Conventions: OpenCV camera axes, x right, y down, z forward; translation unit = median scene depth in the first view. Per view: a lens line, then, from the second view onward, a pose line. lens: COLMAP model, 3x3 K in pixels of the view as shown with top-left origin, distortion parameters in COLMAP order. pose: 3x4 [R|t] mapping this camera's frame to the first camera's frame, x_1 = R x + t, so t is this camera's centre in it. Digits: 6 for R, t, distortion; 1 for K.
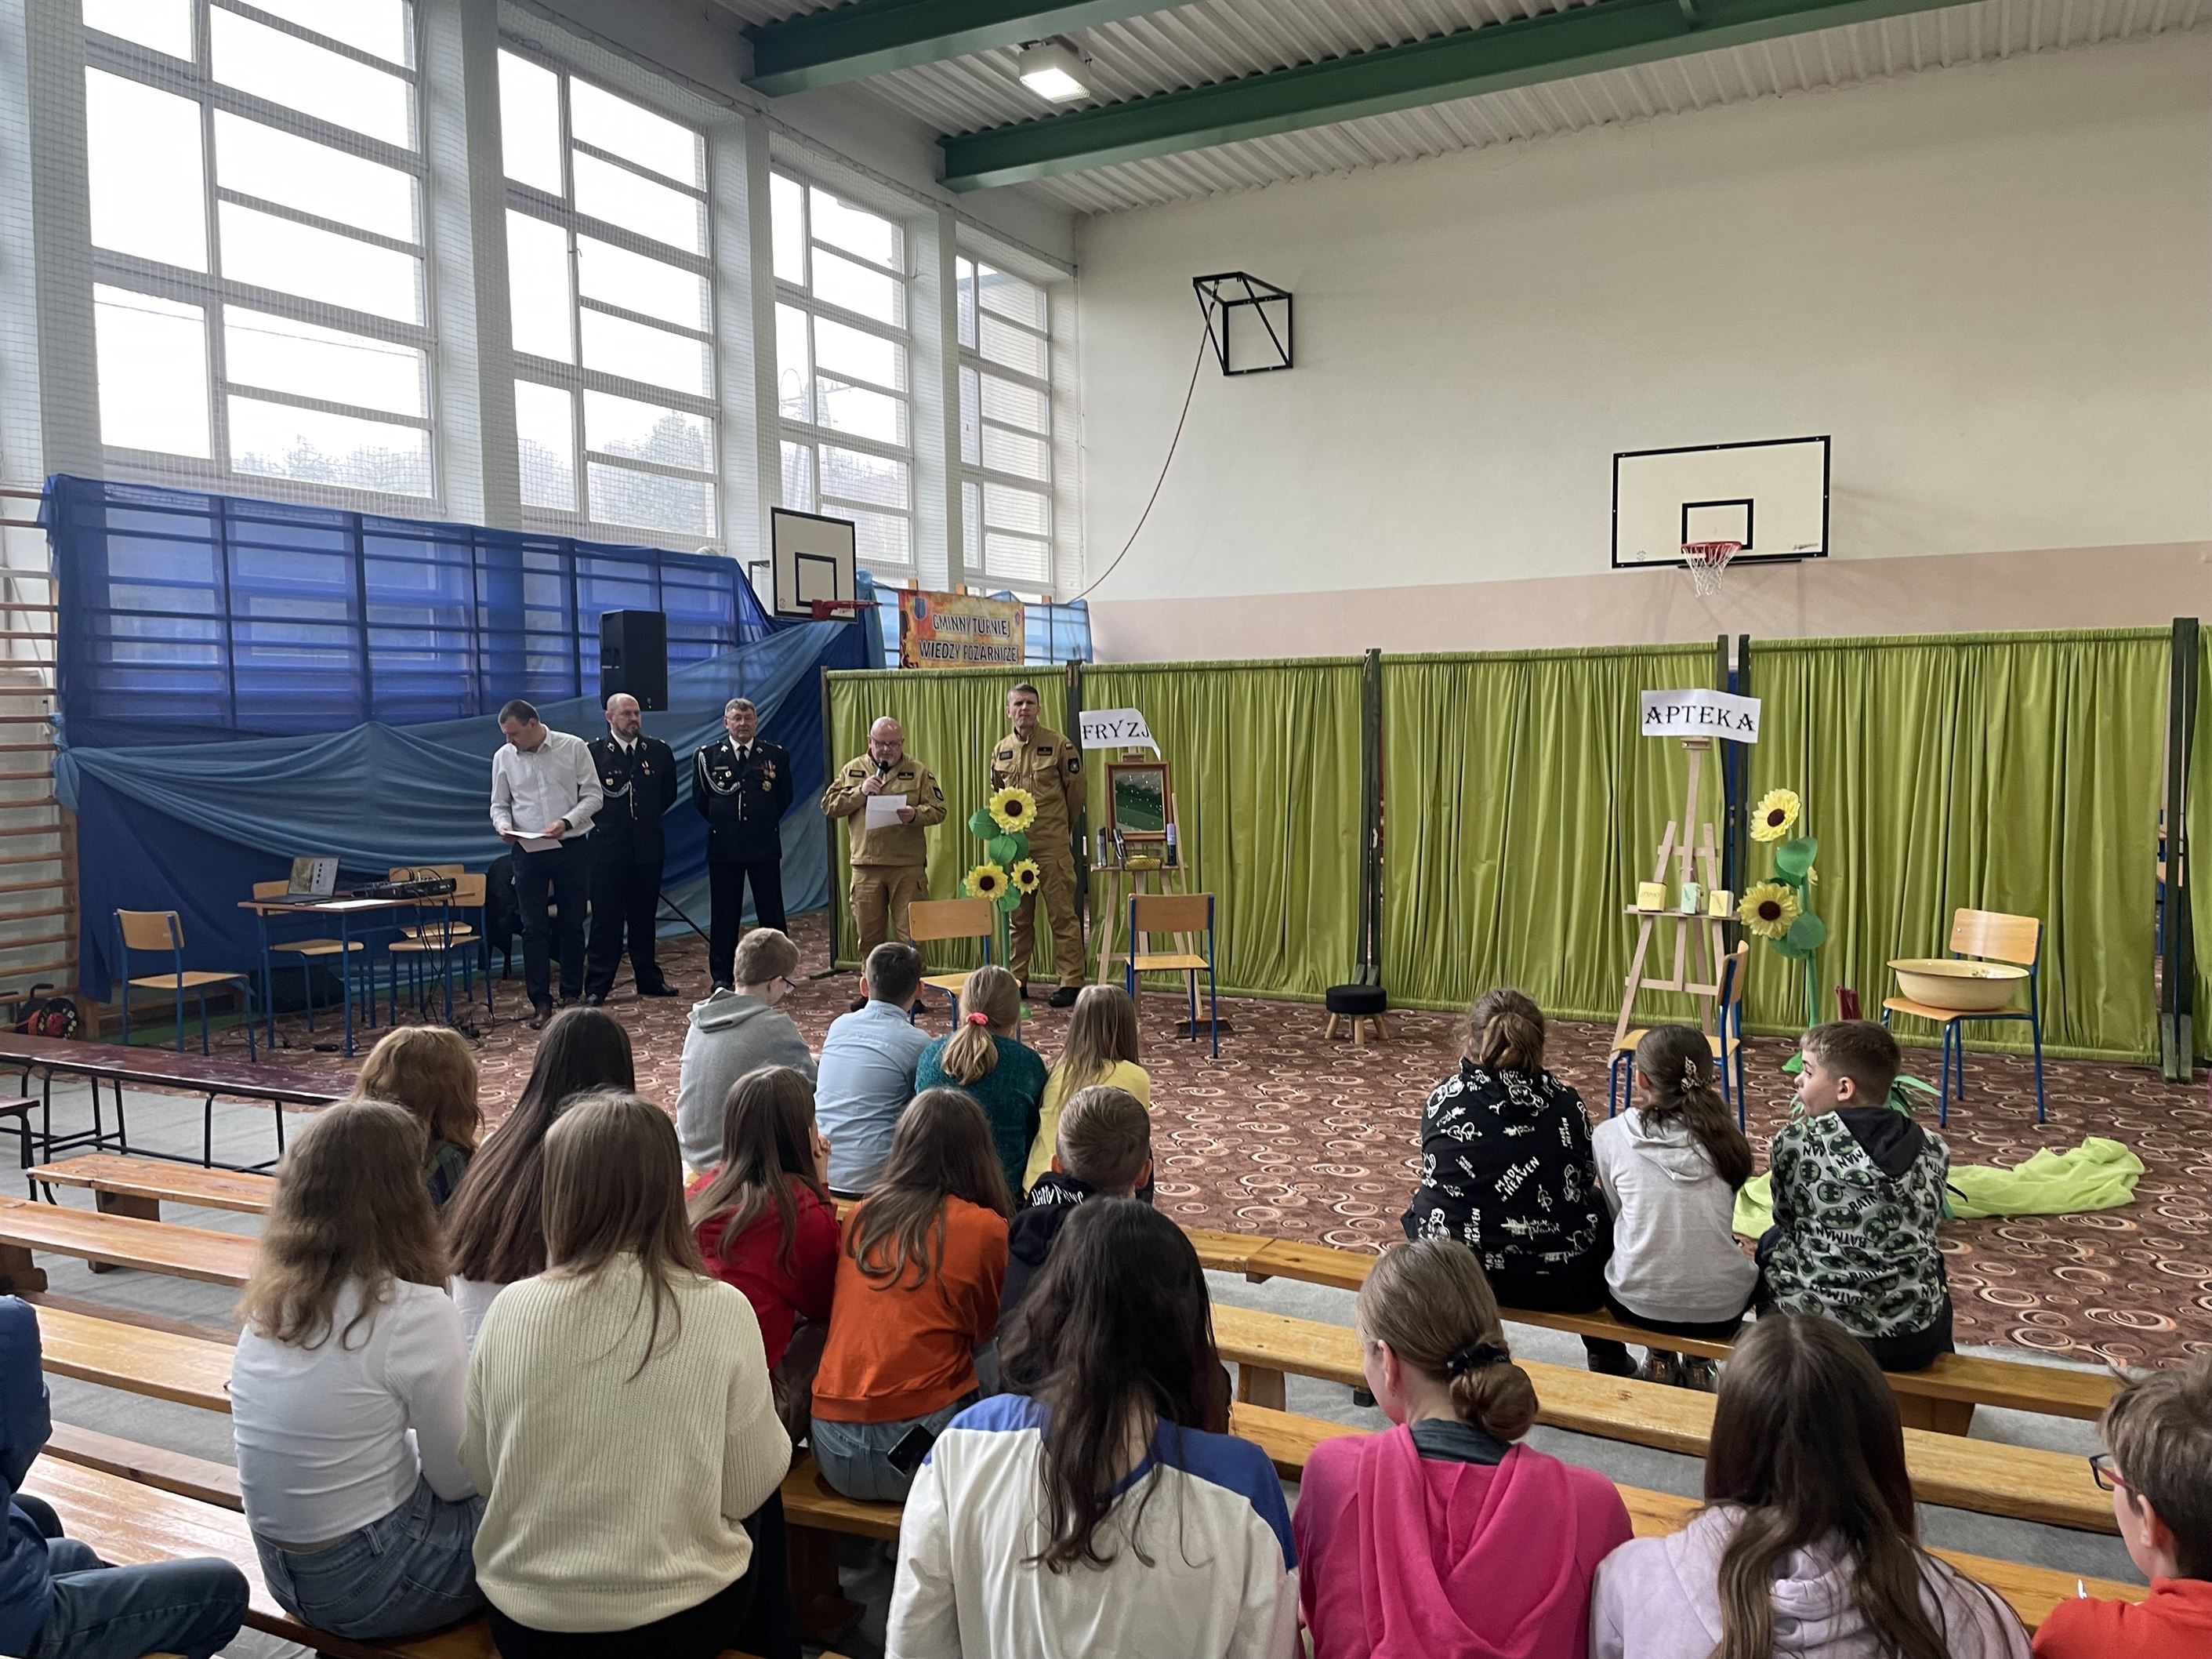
lens RADIAL K [[1664.6, 0, 1087.3], [0, 1664.6, 806.9], [0, 0, 1]] dist [0.097214, -0.123176]
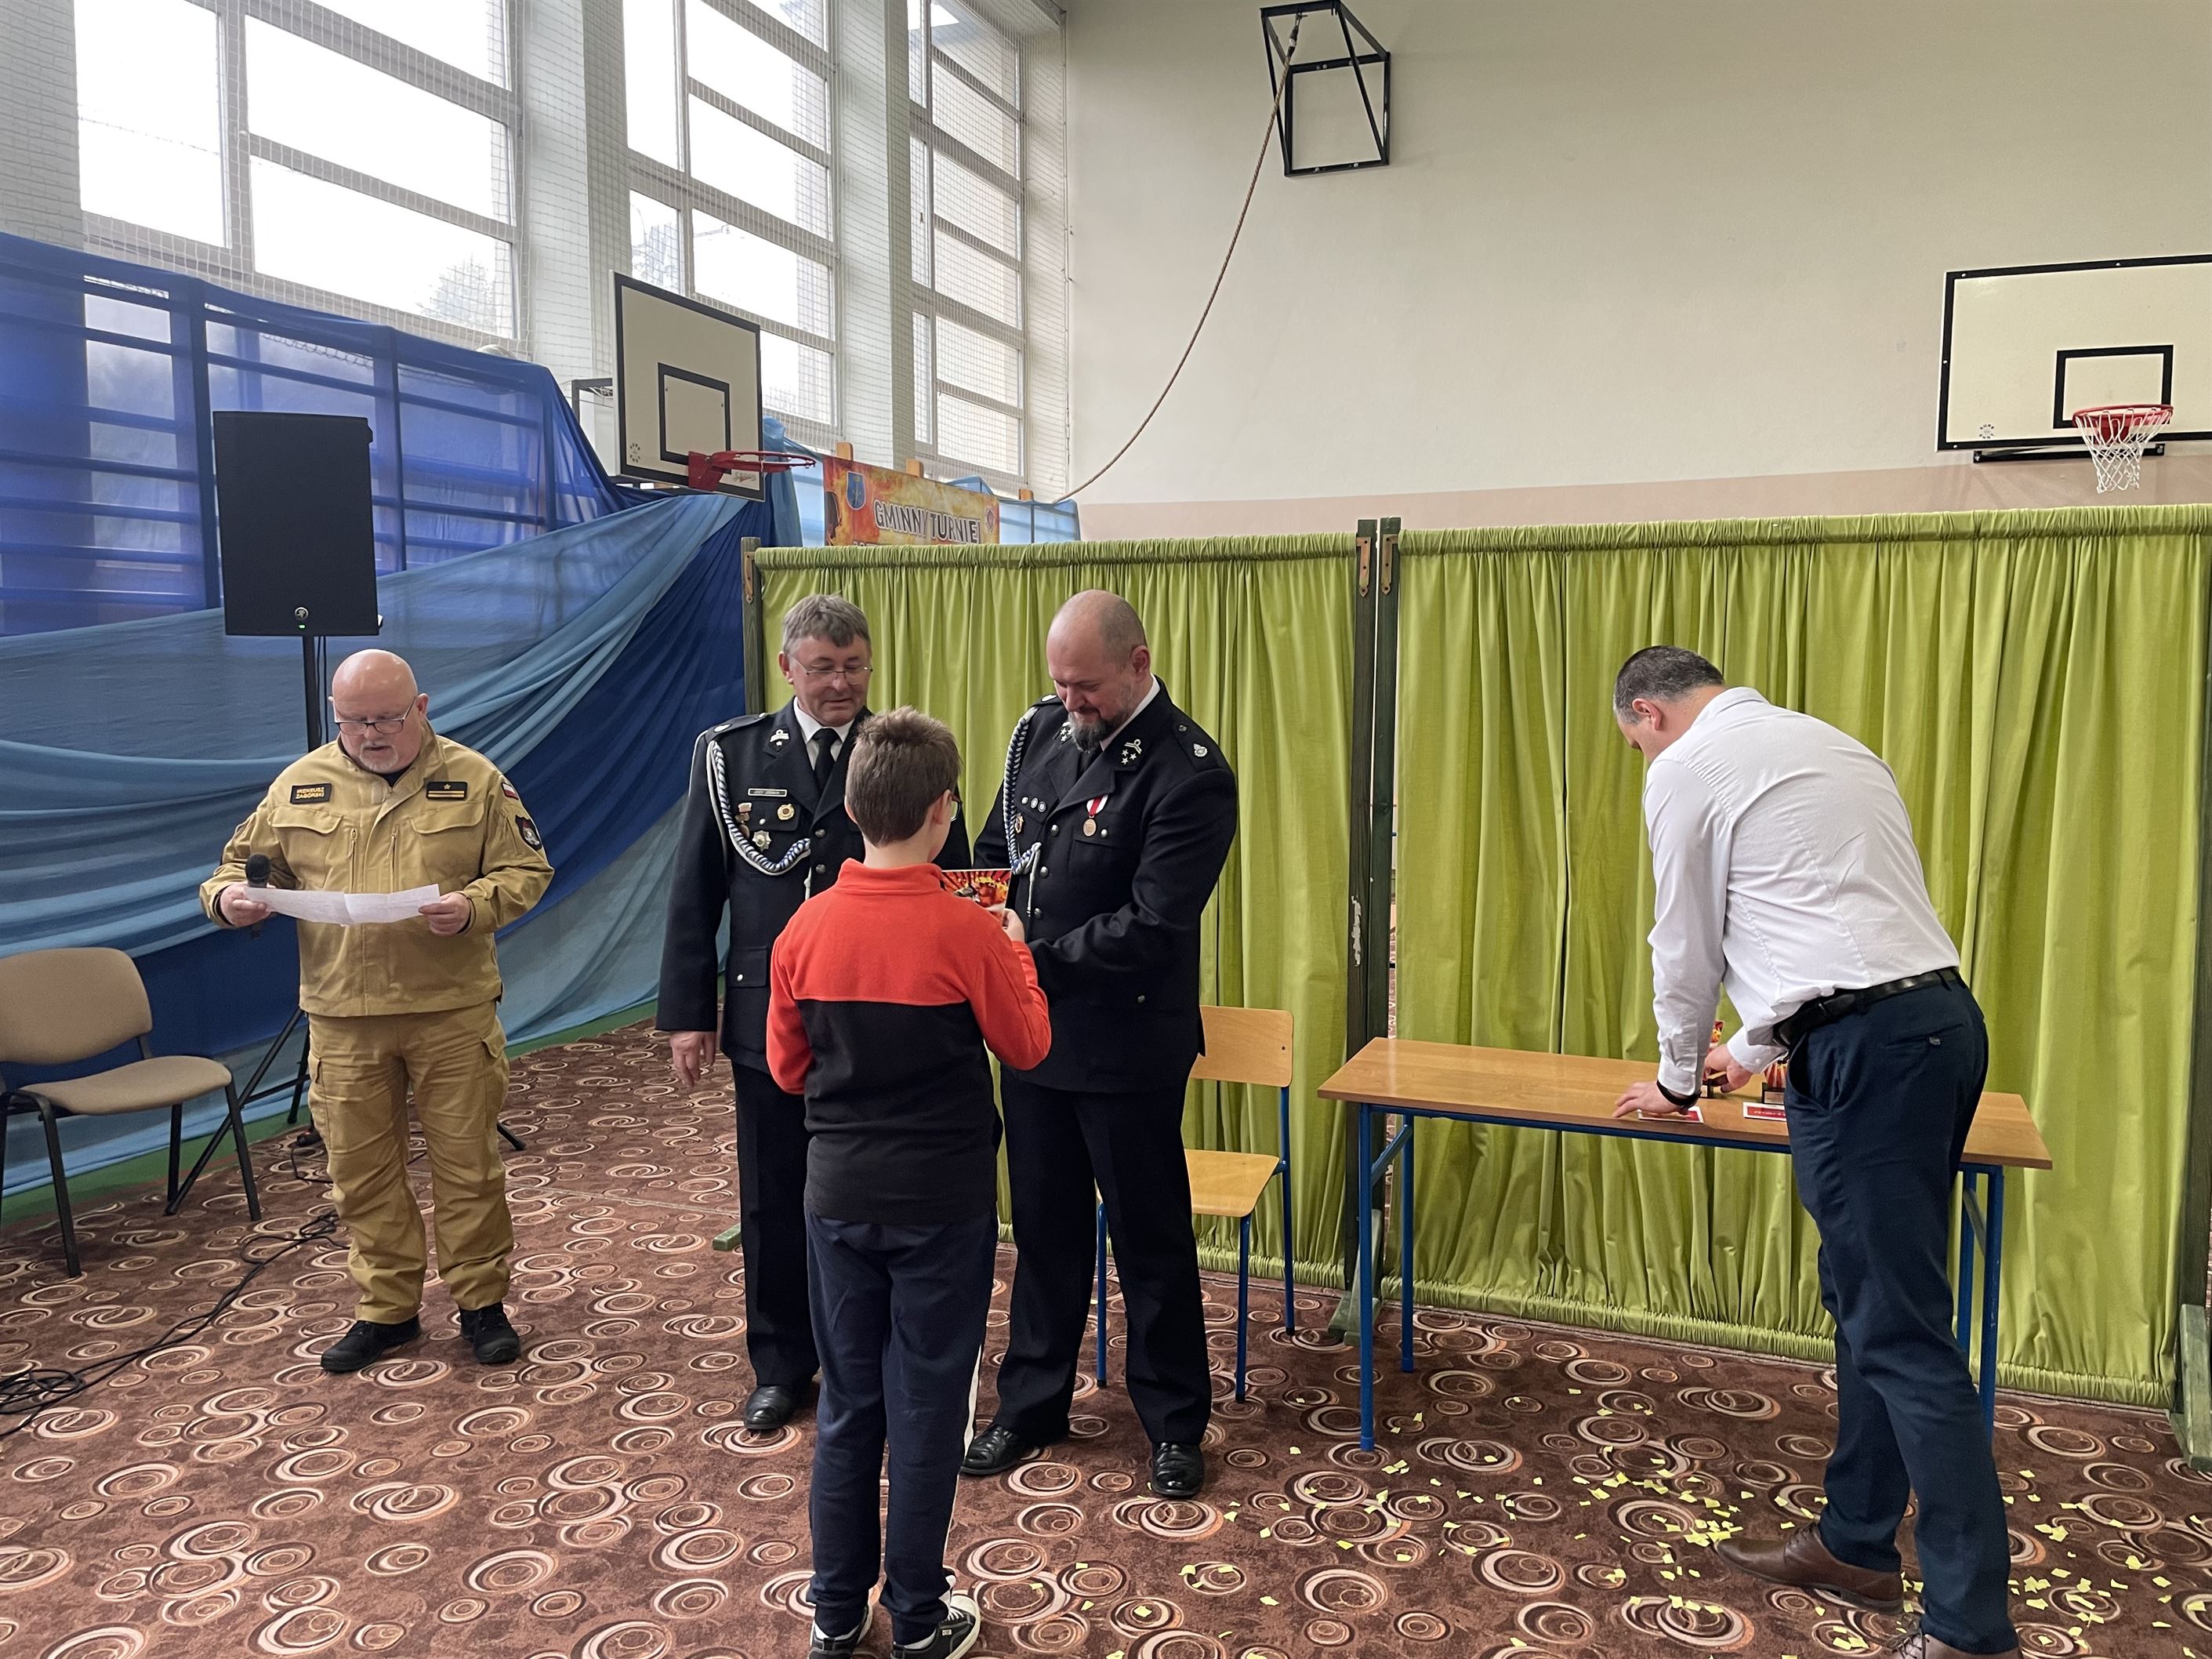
lens RADIAL K [[1669.0, 0, 1115.2], [0, 1669.0, 808.5], [0, 0, 1]] dist [0.096482, -0.125689]
pose [[0.993734, 0.005784, 0.111622, -0.091211], [-0.008554, 0.999667, 0.024354, -0.019857], [-0.111444, -0.025156, 0.993452, 0.449265]]
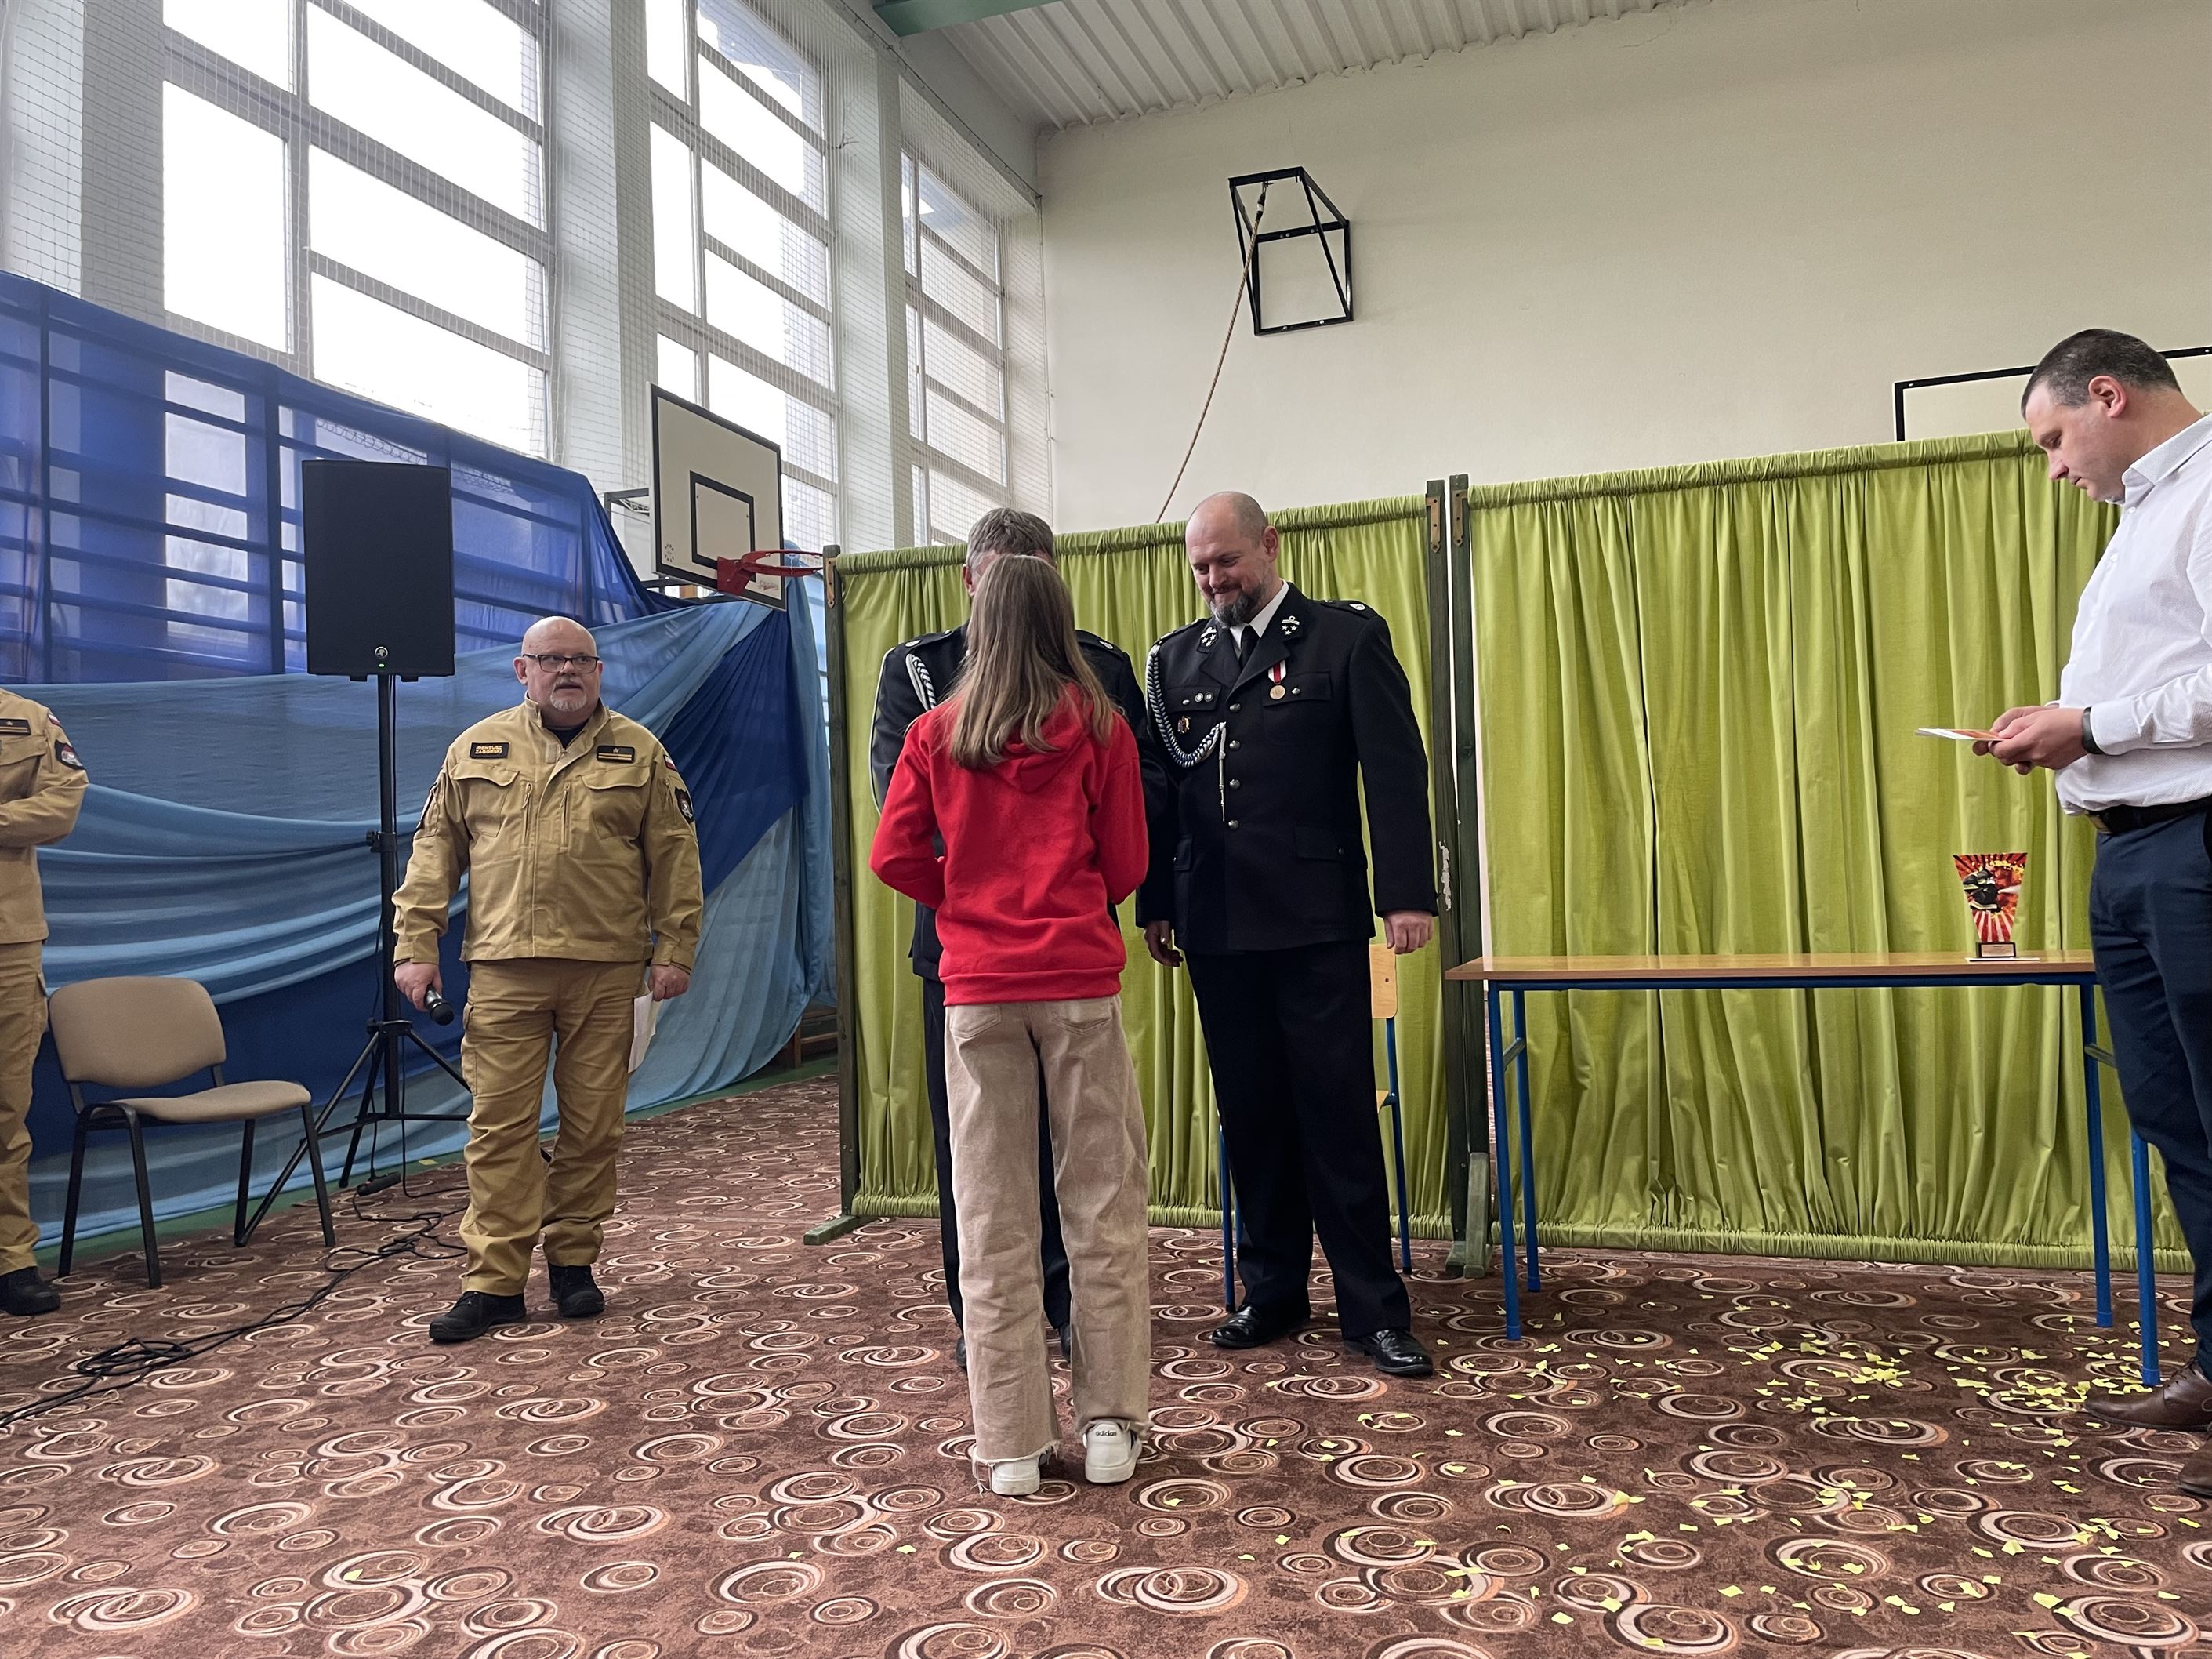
lens RADIAL K [[1671.1, 0, 1099.5], [0, 1671.1, 813.8], [0, 0, 1]] dist [0.095449, -0.124179]
pose [[0.991254, -0.011732, 0.131442, -0.120031], [0.025253, 0.994497, -0.101678, 0.031568], [-0.129526, 0.104108, 0.986096, 0.445759]]
